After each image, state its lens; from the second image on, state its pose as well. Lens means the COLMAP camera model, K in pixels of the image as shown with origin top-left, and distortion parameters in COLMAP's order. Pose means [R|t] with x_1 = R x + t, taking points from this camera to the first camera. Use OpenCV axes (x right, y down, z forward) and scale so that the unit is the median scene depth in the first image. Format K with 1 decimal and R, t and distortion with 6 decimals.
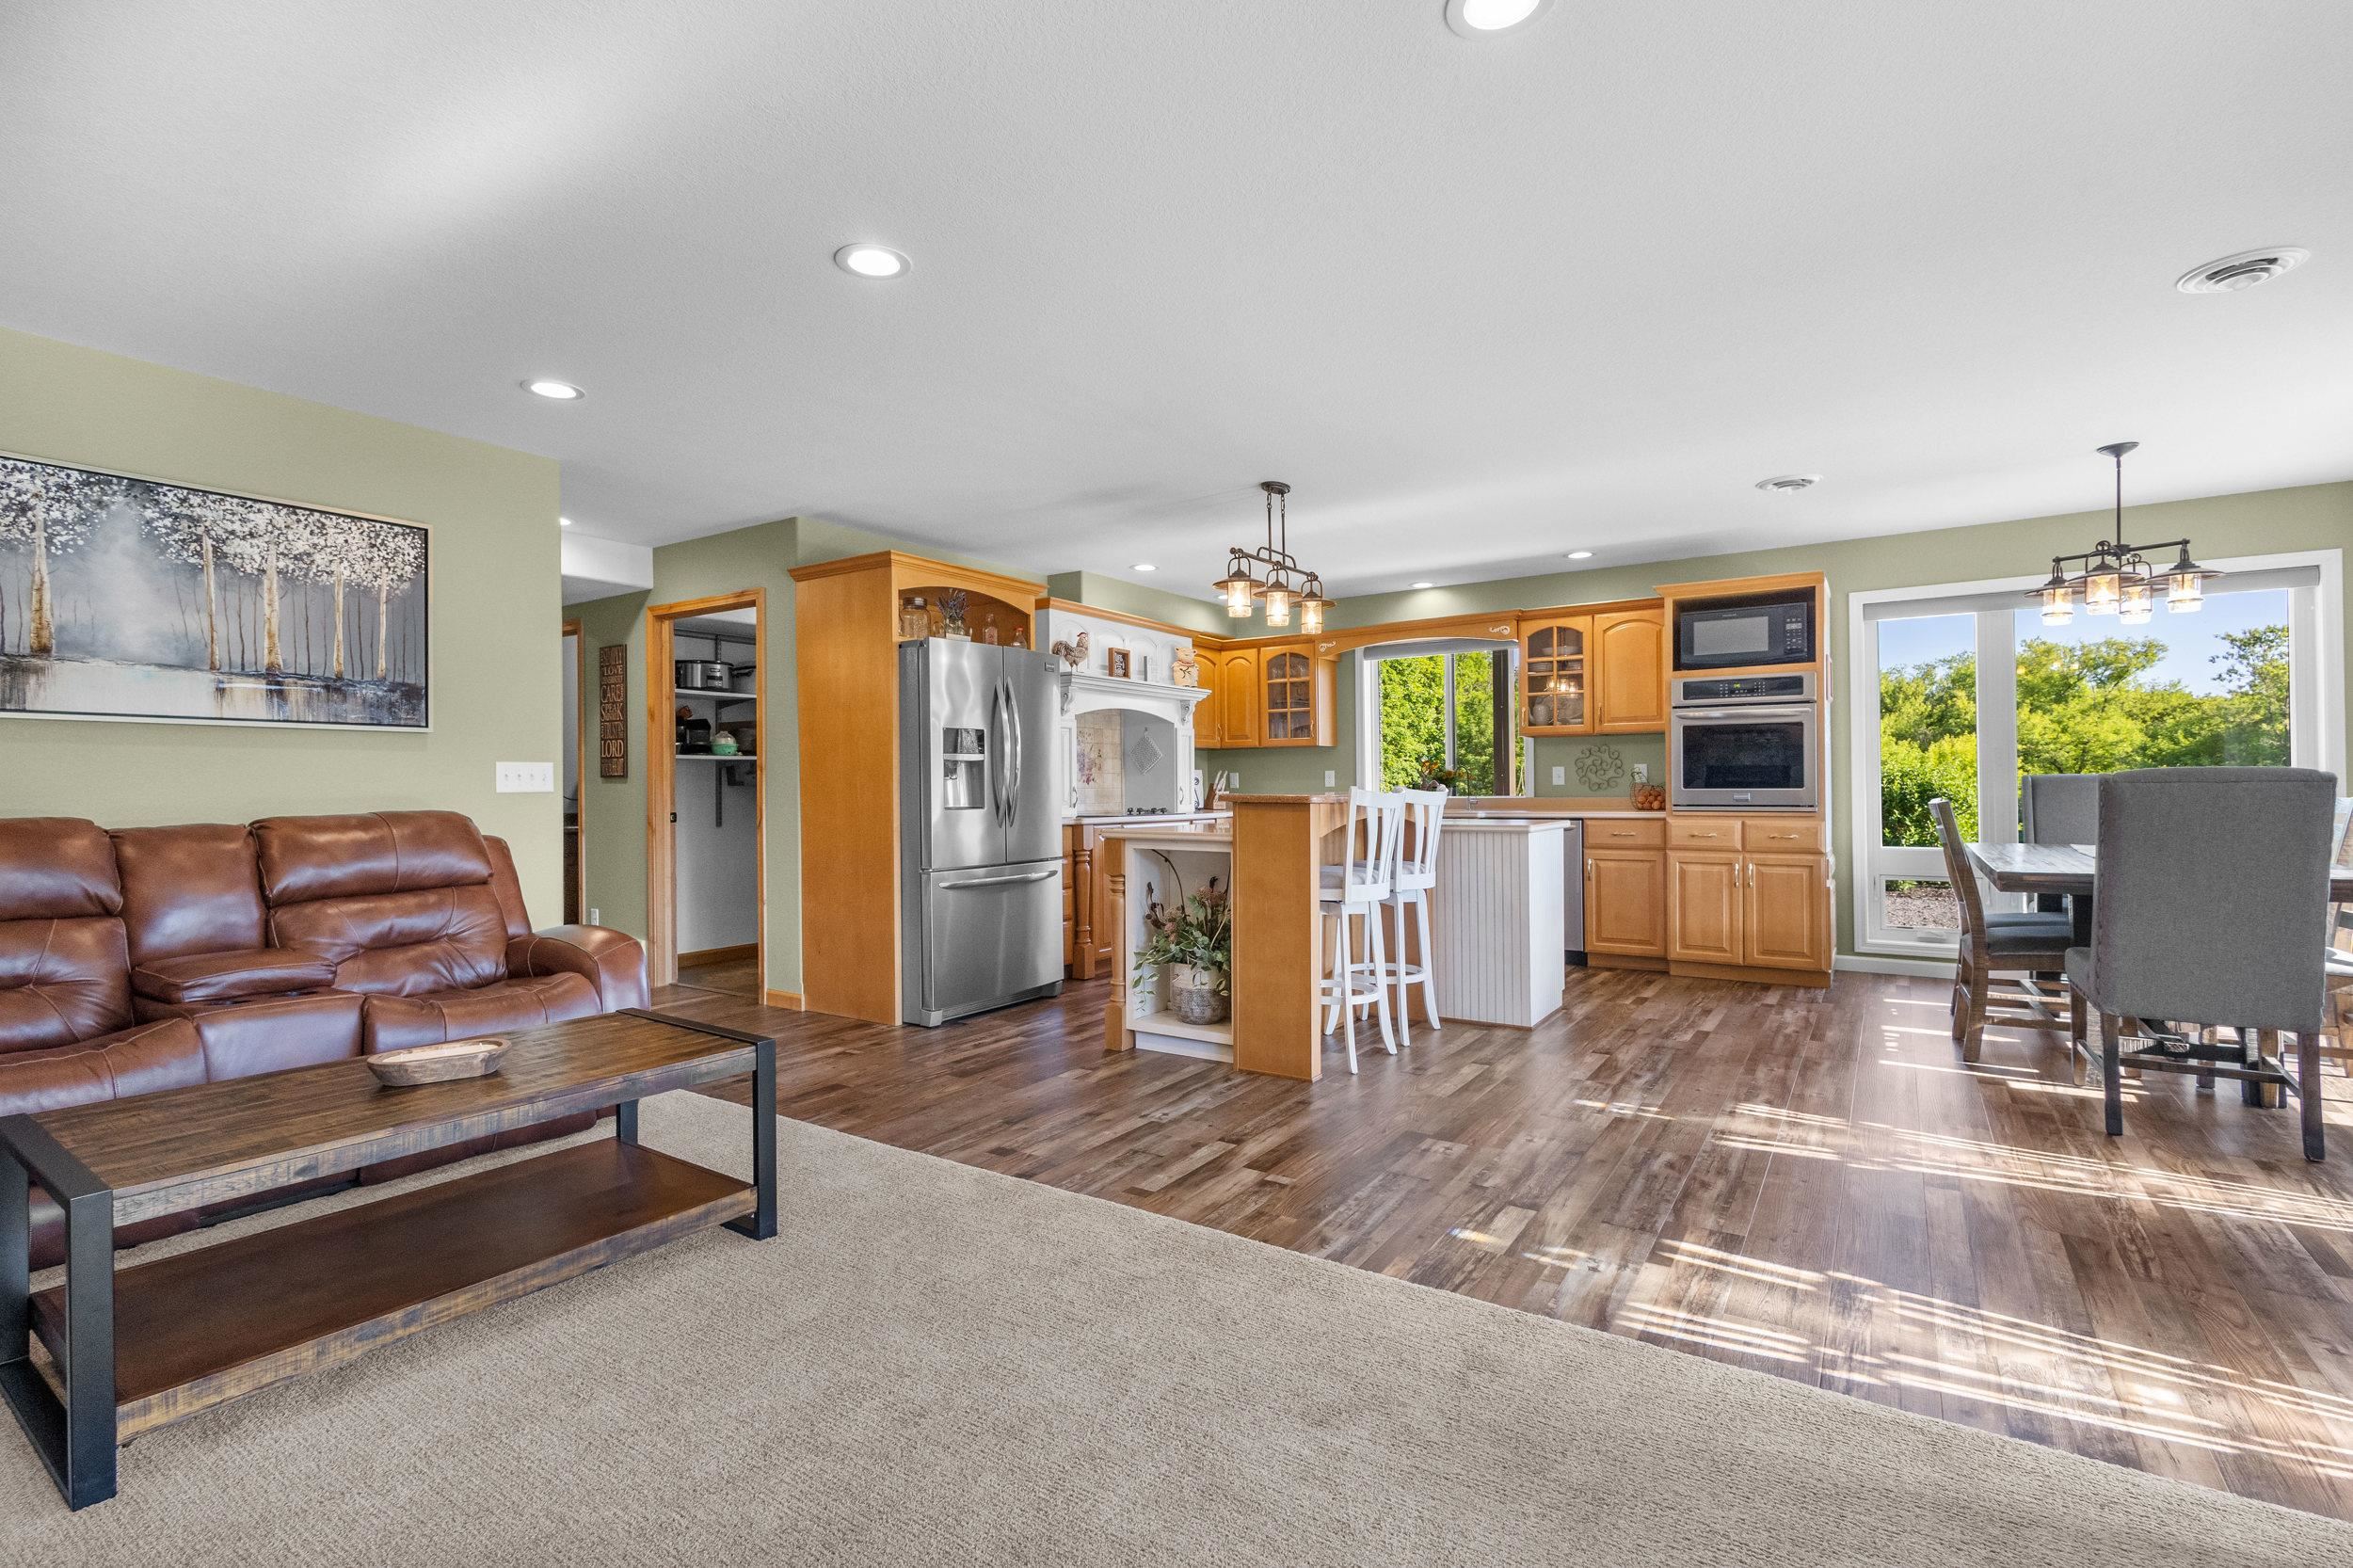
lens RADIAL K [[1085.1, 0, 1177.9], [0, 1085.1, 774.7], [0, 0, 1]] dist [0.009754, -0.002823]
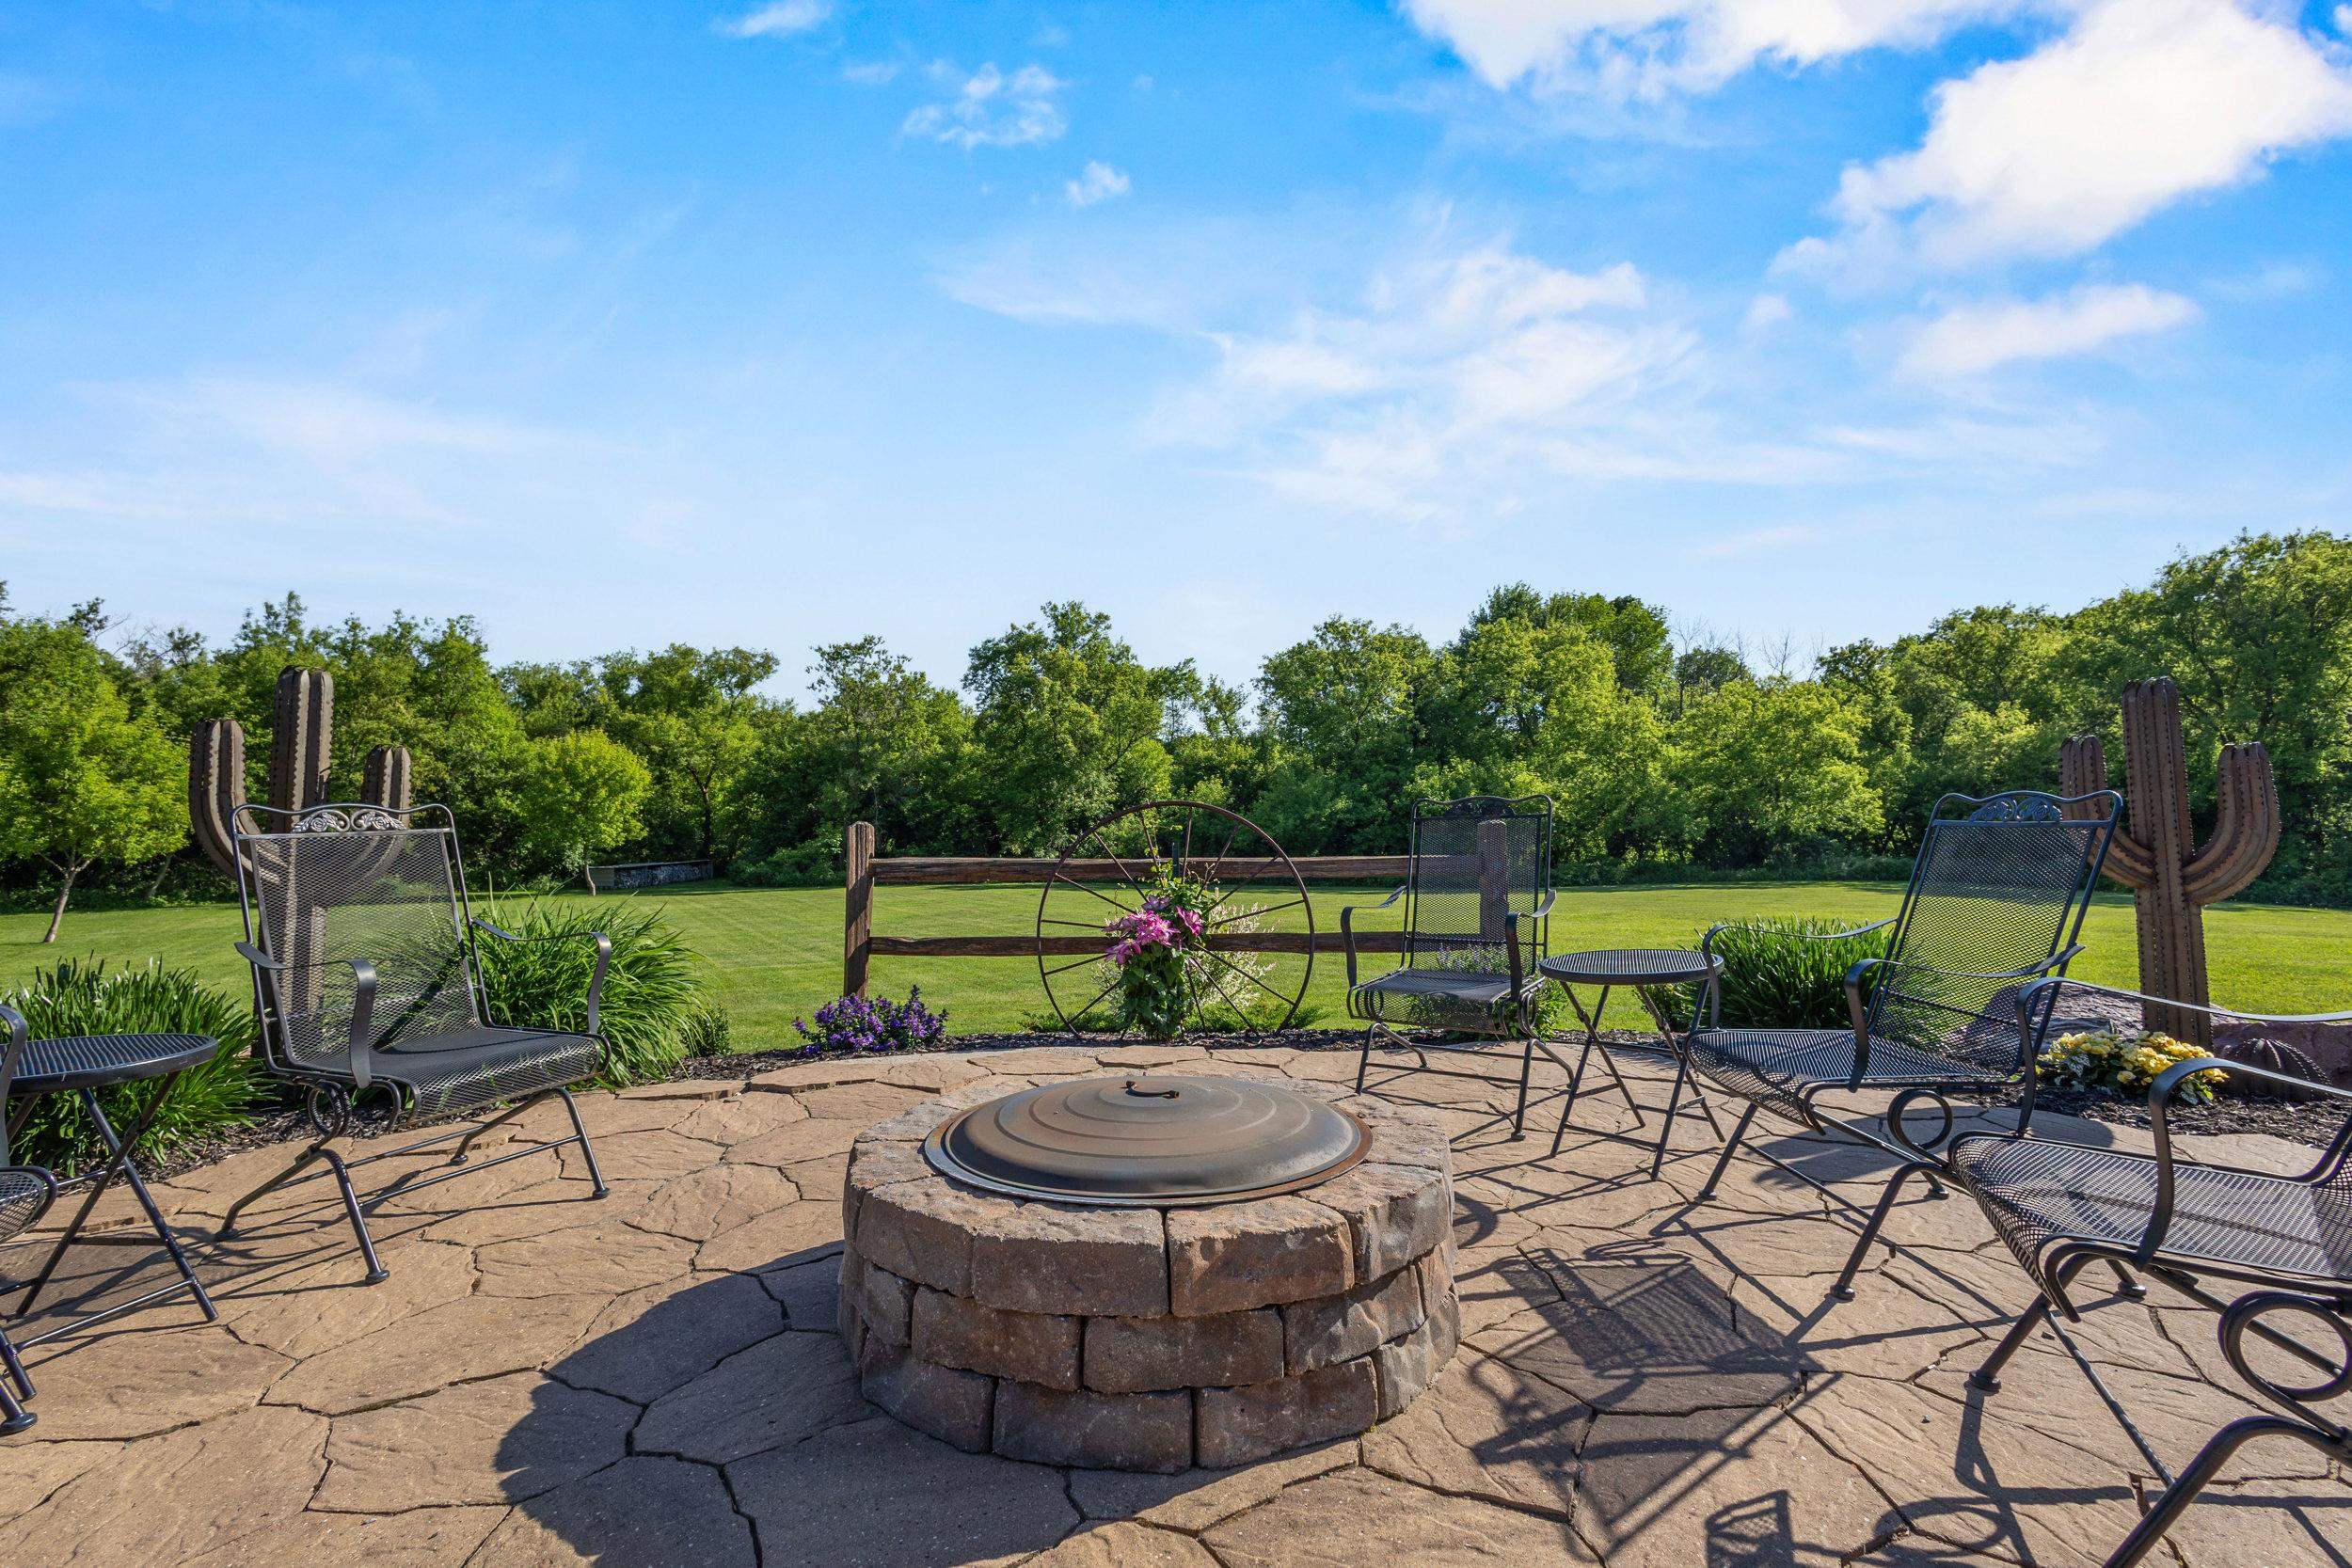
lens RADIAL K [[1084.6, 0, 1173.7], [0, 1084.6, 792.8], [0, 0, 1]] dist [0.009754, -0.002823]
pose [[0.480648, -0.001553, 0.876912, 1.866520], [-0.004979, 0.999977, 0.004500, 0.078725], [-0.876899, -0.006530, 0.480630, 1.748687]]
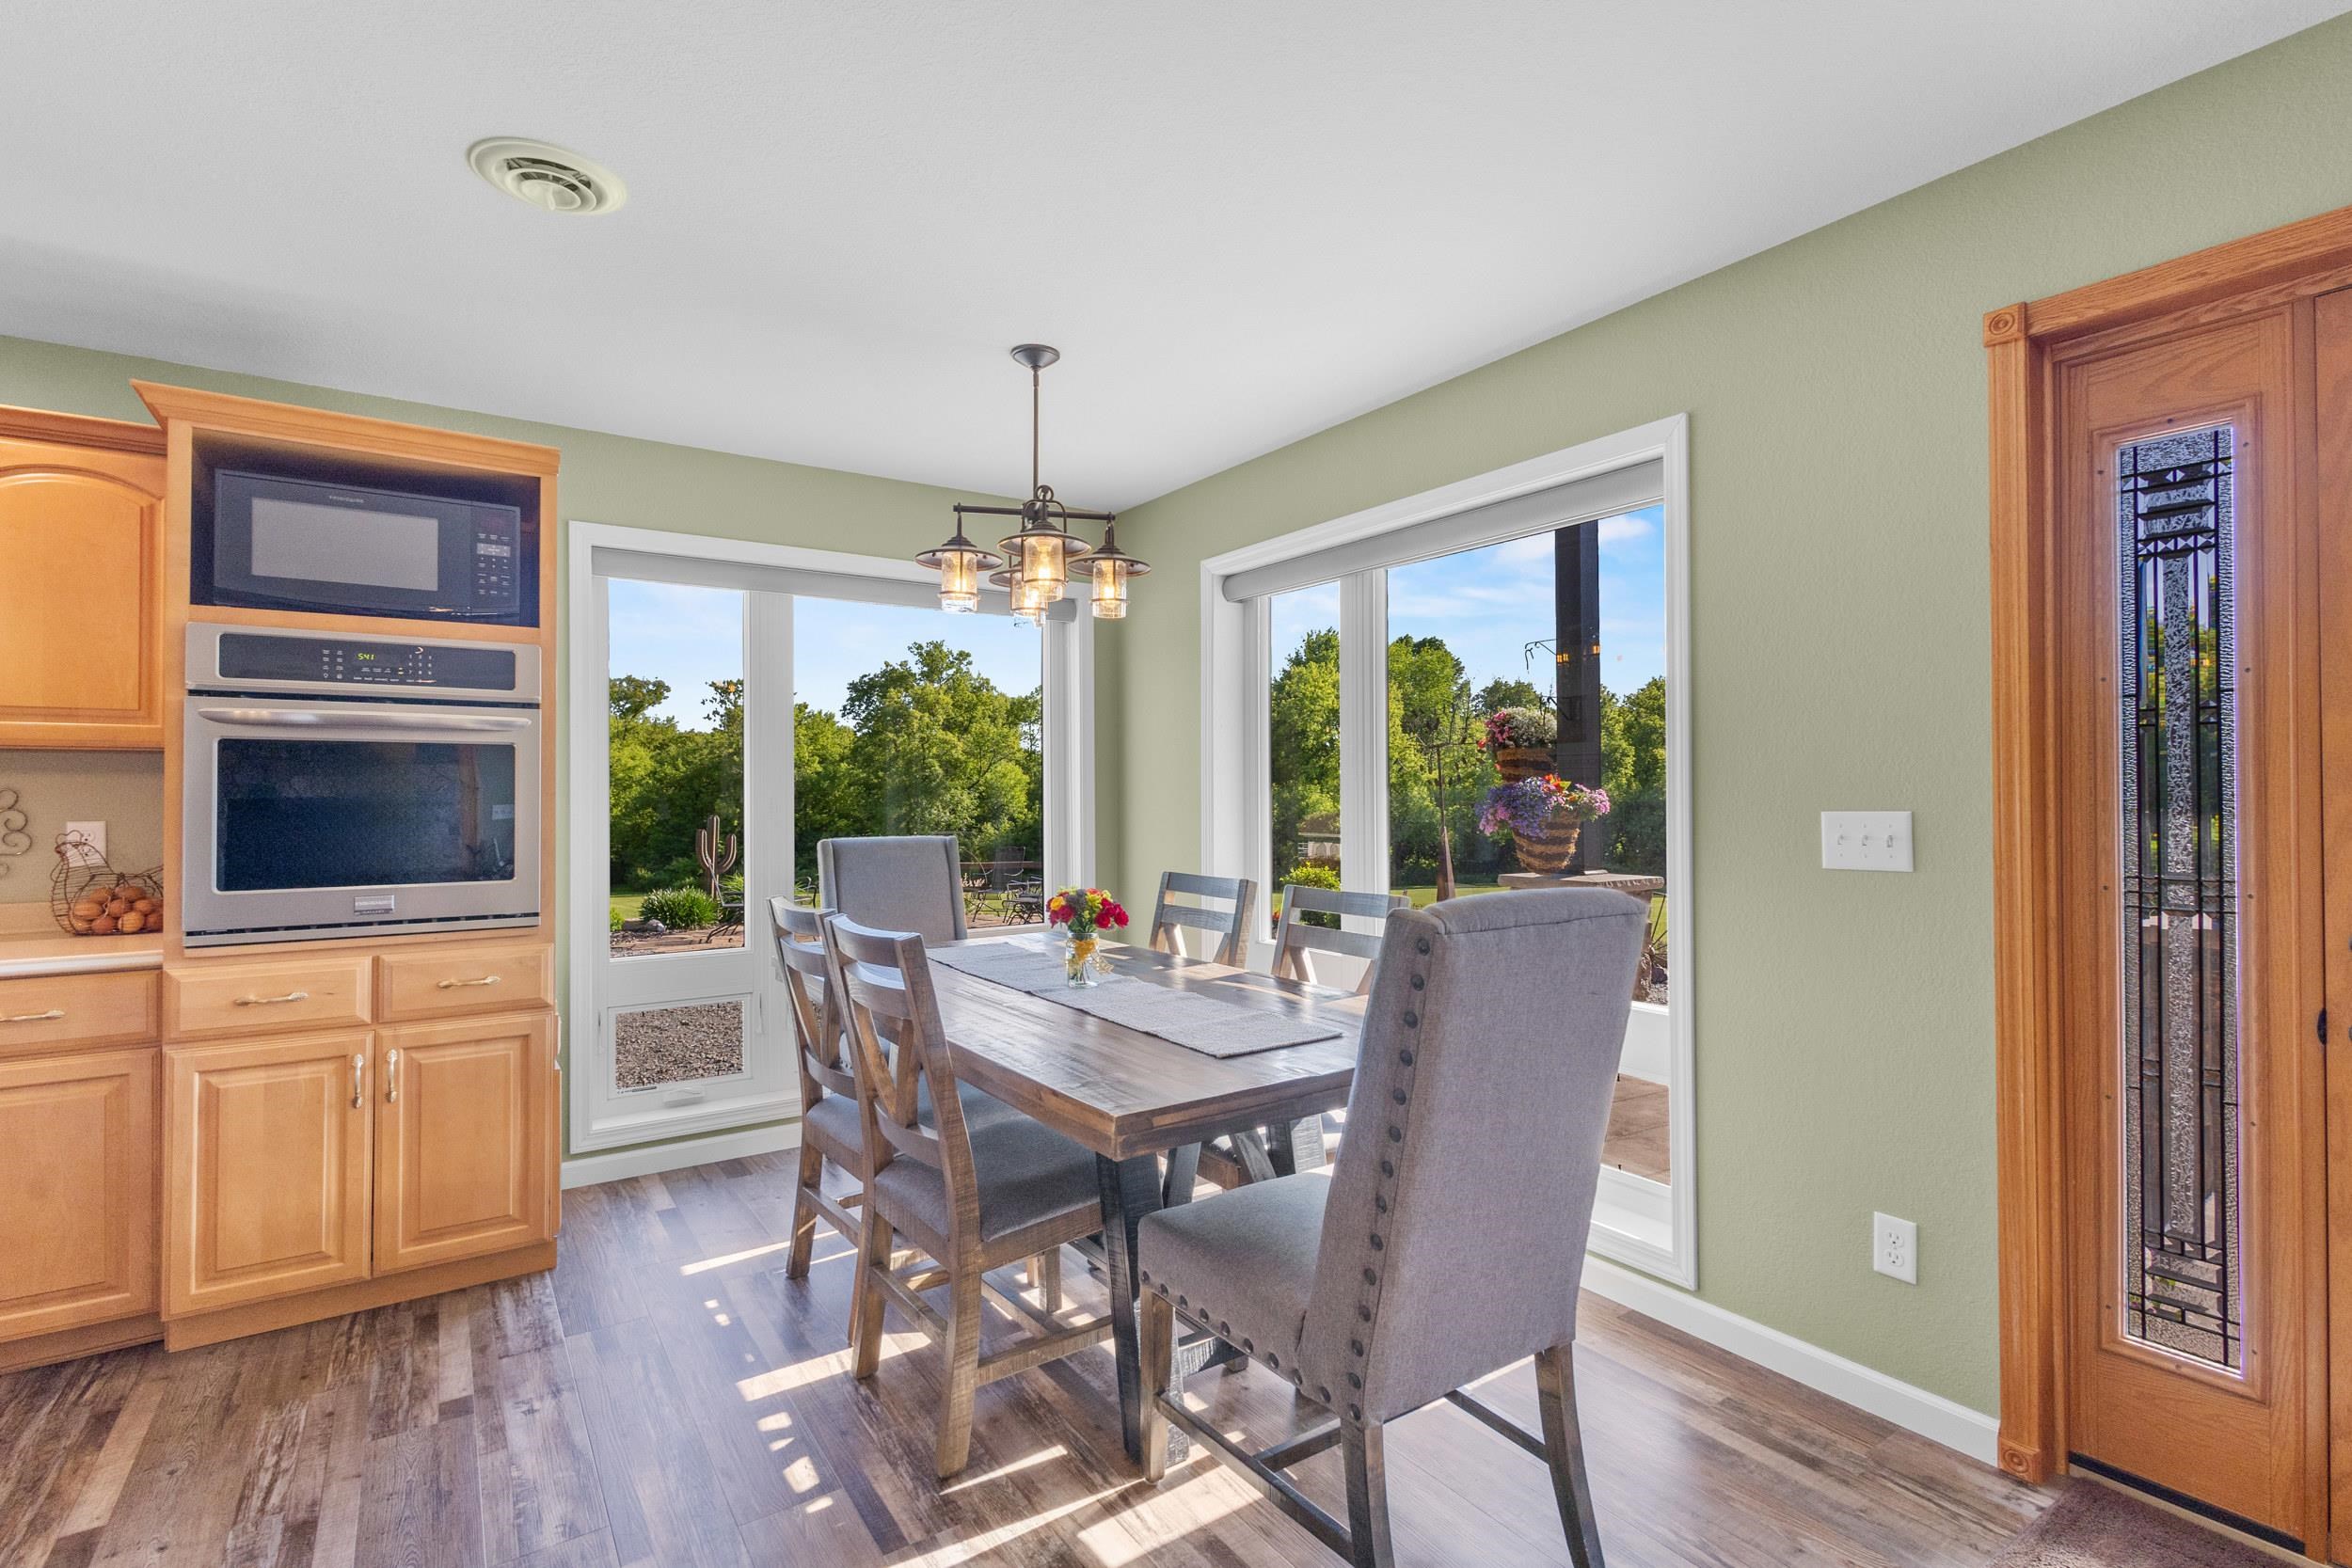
lens RADIAL K [[1084.6, 0, 1168.3], [0, 1084.6, 787.6], [0, 0, 1]] dist [0.009754, -0.002823]
pose [[0.381167, 0.012140, 0.924427, 0.244604], [-0.009204, 0.999914, -0.009337, -0.028890], [-0.924461, -0.004949, 0.381246, 0.568038]]
